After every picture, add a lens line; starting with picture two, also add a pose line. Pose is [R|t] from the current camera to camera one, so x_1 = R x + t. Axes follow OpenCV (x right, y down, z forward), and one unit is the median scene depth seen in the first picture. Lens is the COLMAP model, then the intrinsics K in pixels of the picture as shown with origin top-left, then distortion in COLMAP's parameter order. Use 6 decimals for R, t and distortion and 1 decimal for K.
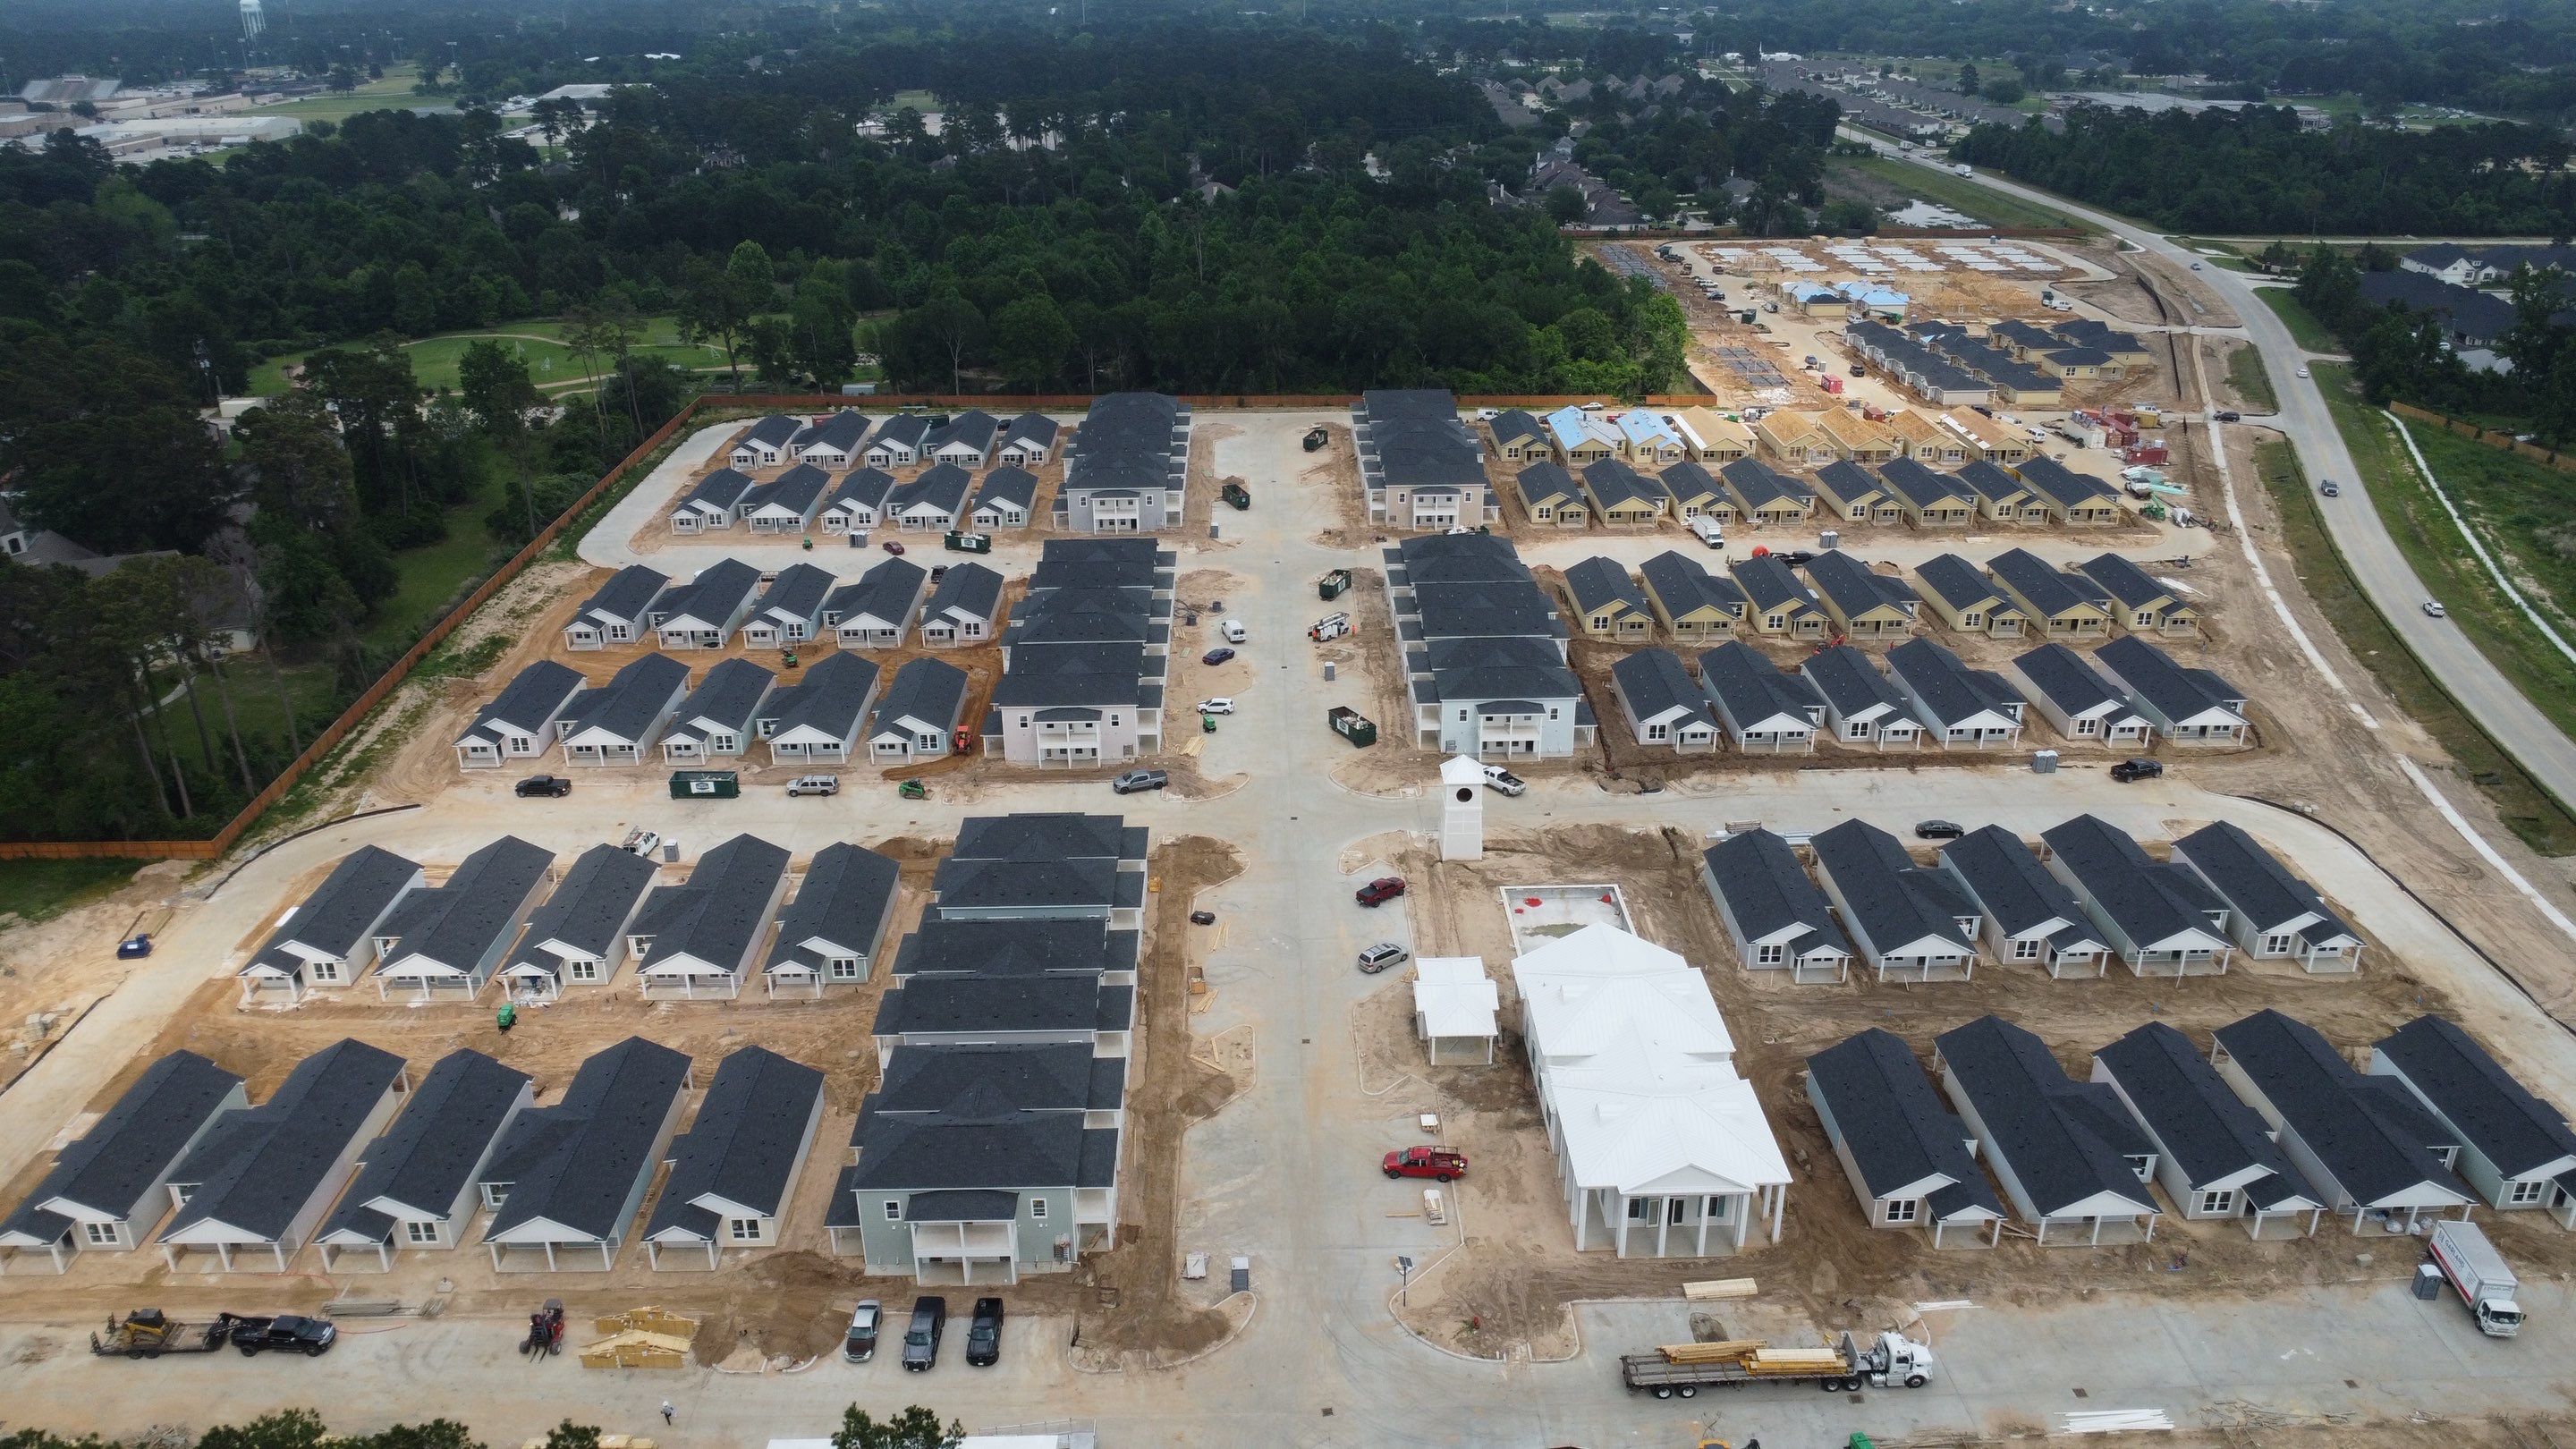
lens RADIAL K [[1869.2, 0, 1275.3], [0, 1869.2, 736.7], [0, 0, 1]] dist [-0.033472, -0.000152]
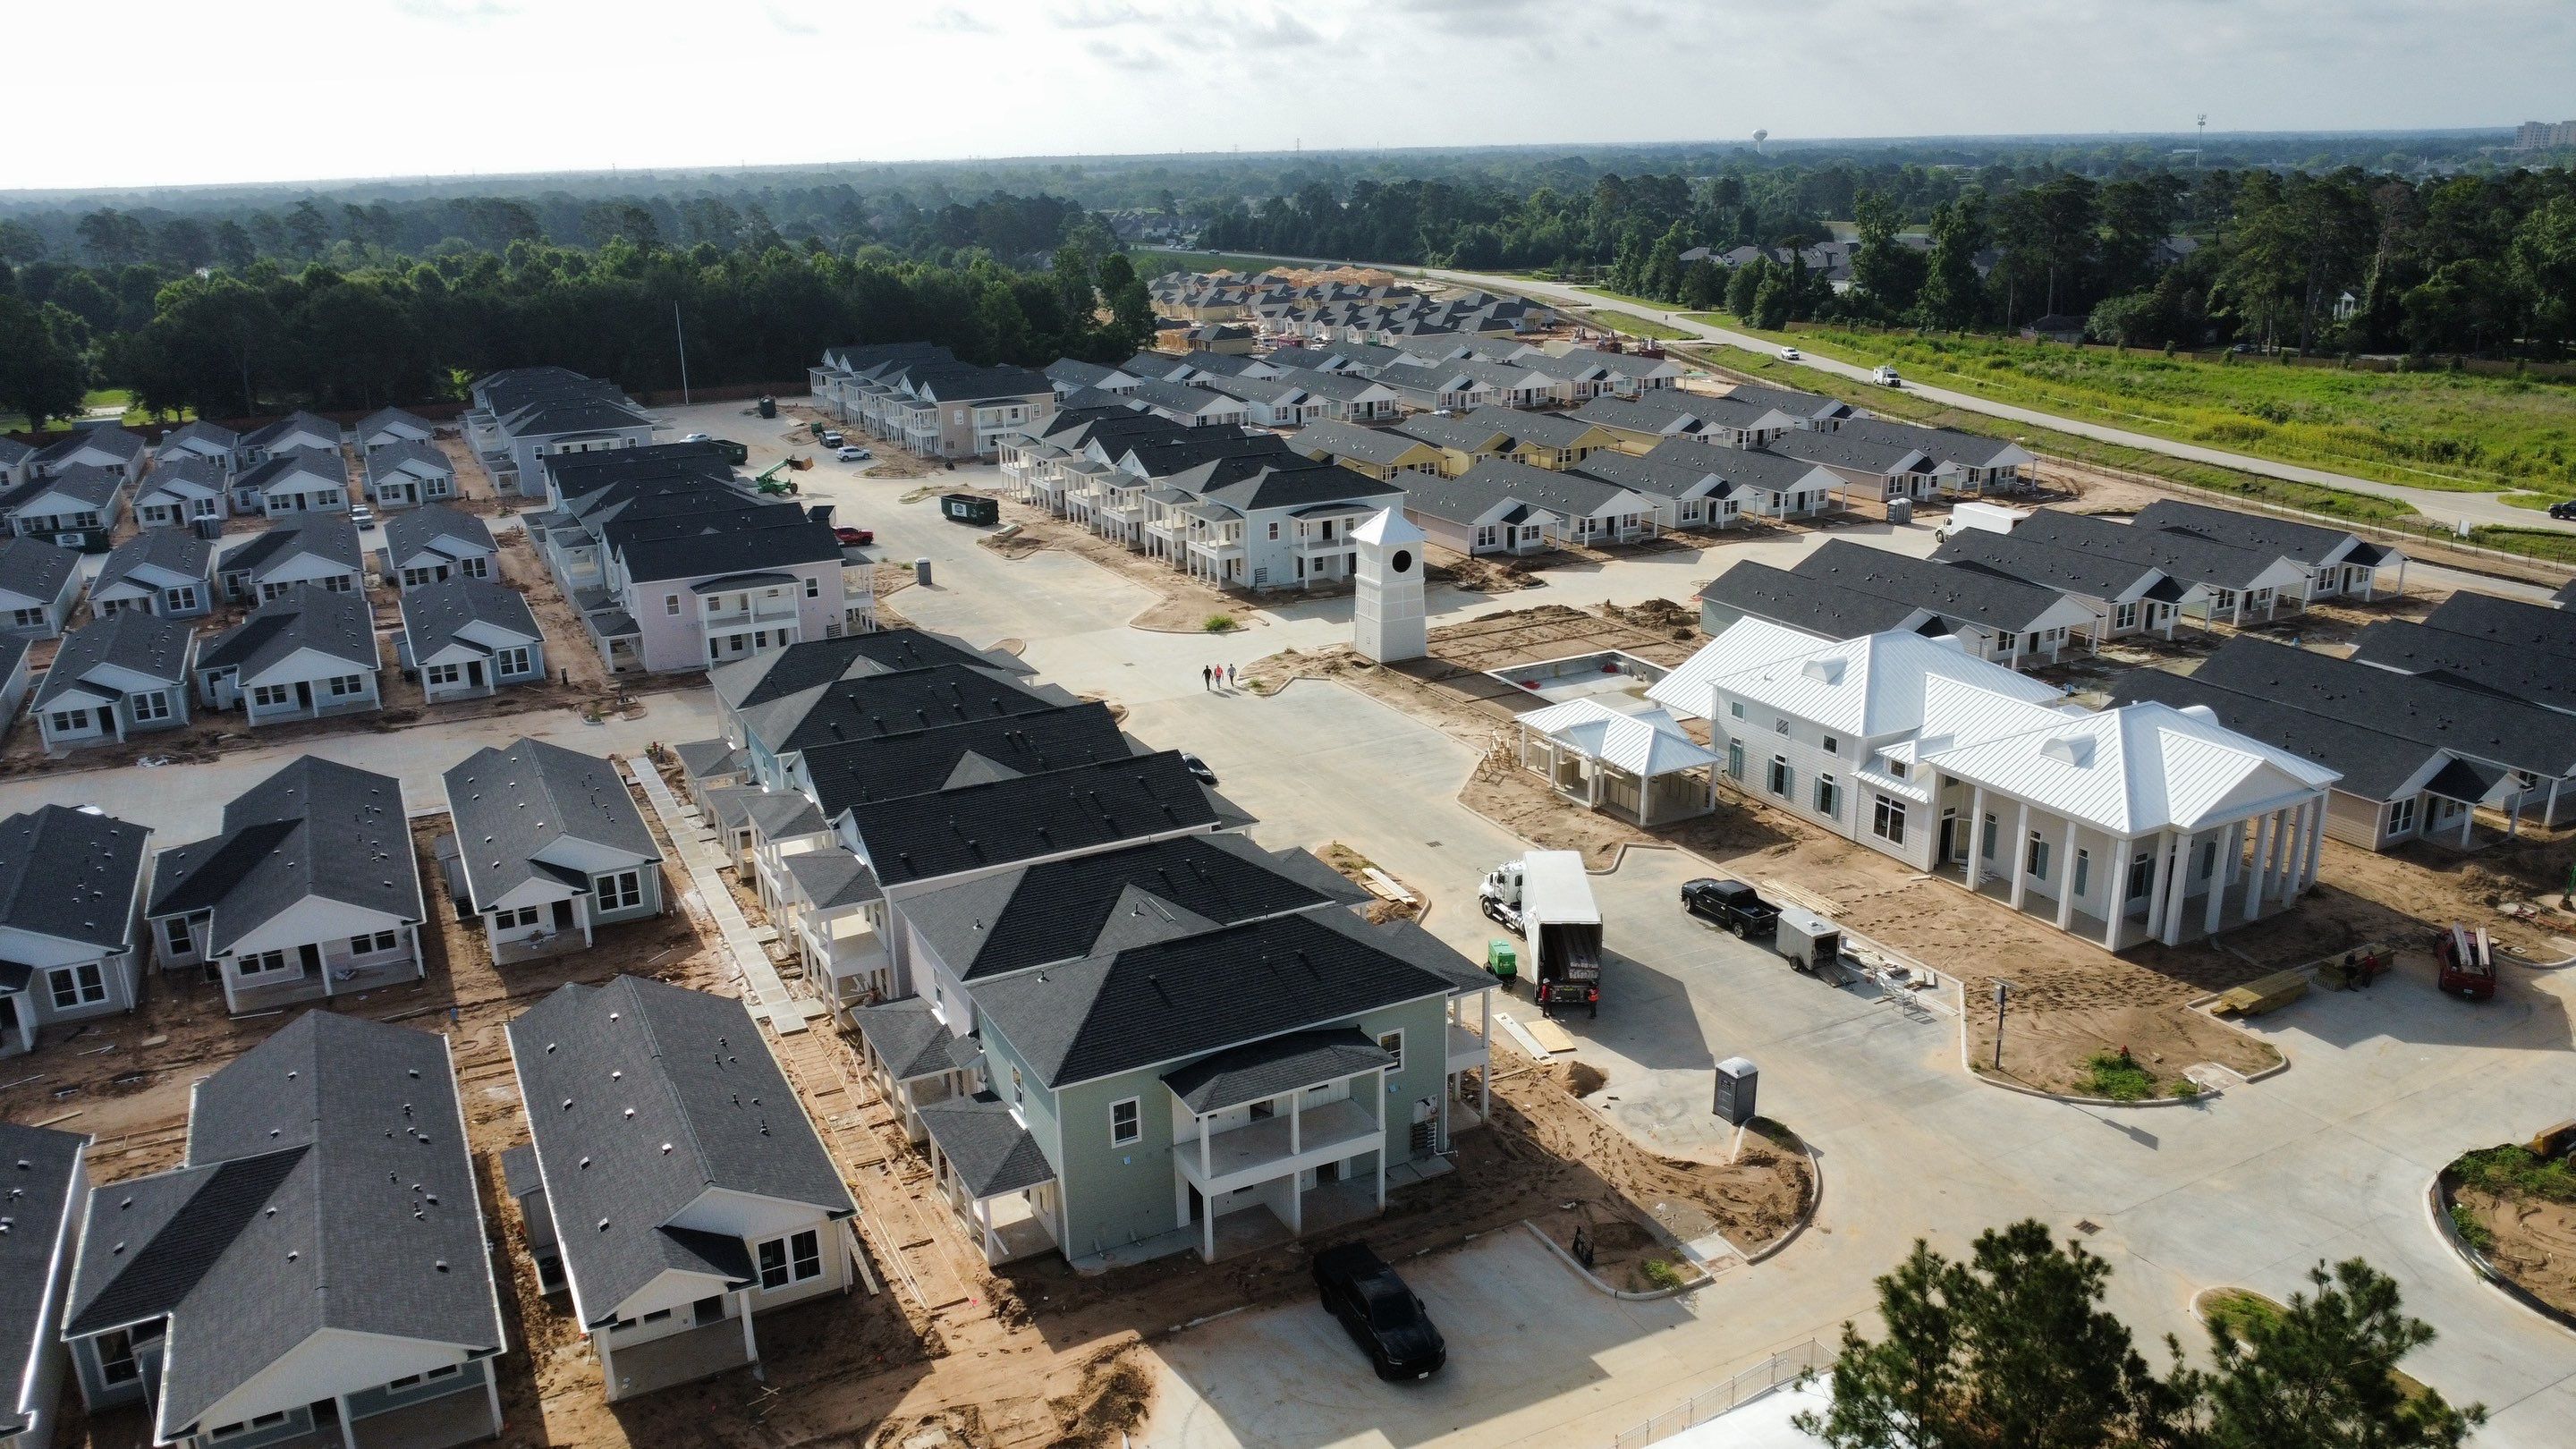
lens RADIAL K [[1869.2, 0, 1271.8], [0, 1869.2, 739.4], [0, 0, 1]] dist [-0.033472, -0.000152]
pose [[0.899905, -0.143567, 0.411776, -0.217348], [0.189069, 0.979339, -0.071746, 0.122314], [-0.392968, 0.142419, 0.908456, 0.327852]]
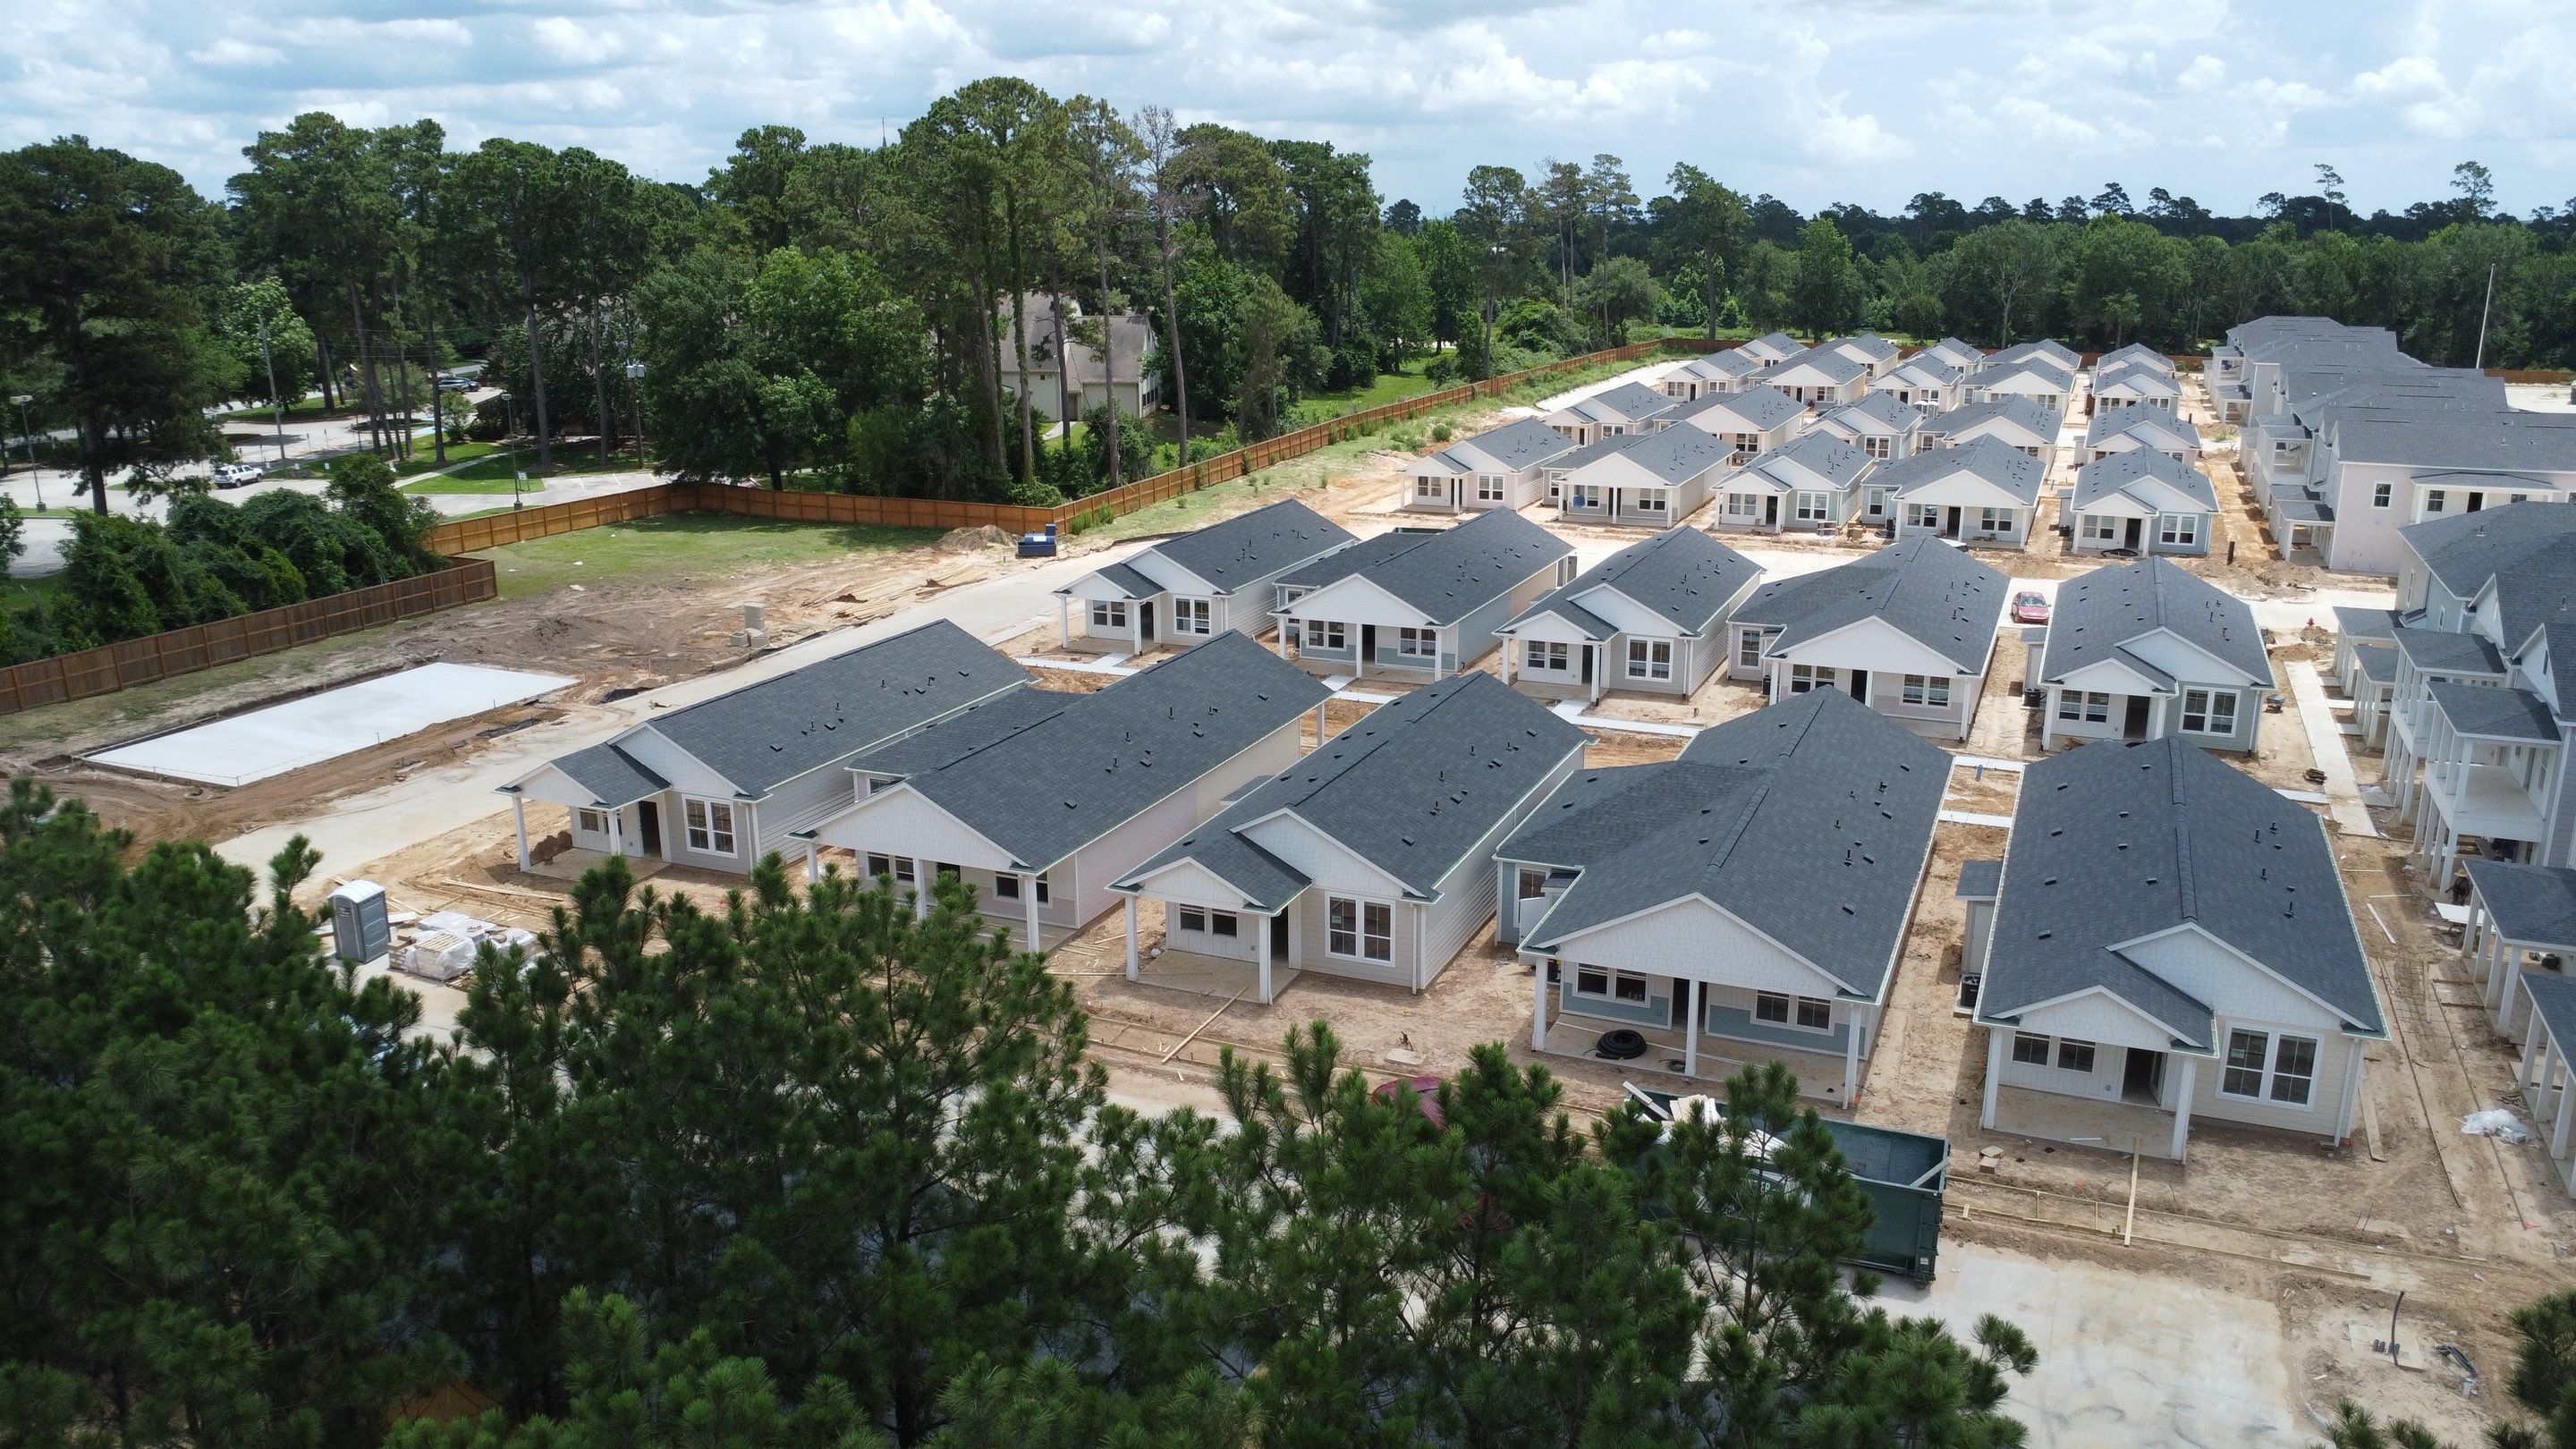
lens RADIAL K [[1869.2, 0, 1273.7], [0, 1869.2, 738.2], [0, 0, 1]] dist [-0.033472, -0.000152]
pose [[0.907671, 0.112474, -0.404331, -0.199847], [-0.167304, 0.980529, -0.102818, 0.169550], [0.384894, 0.160971, 0.908815, 0.387619]]
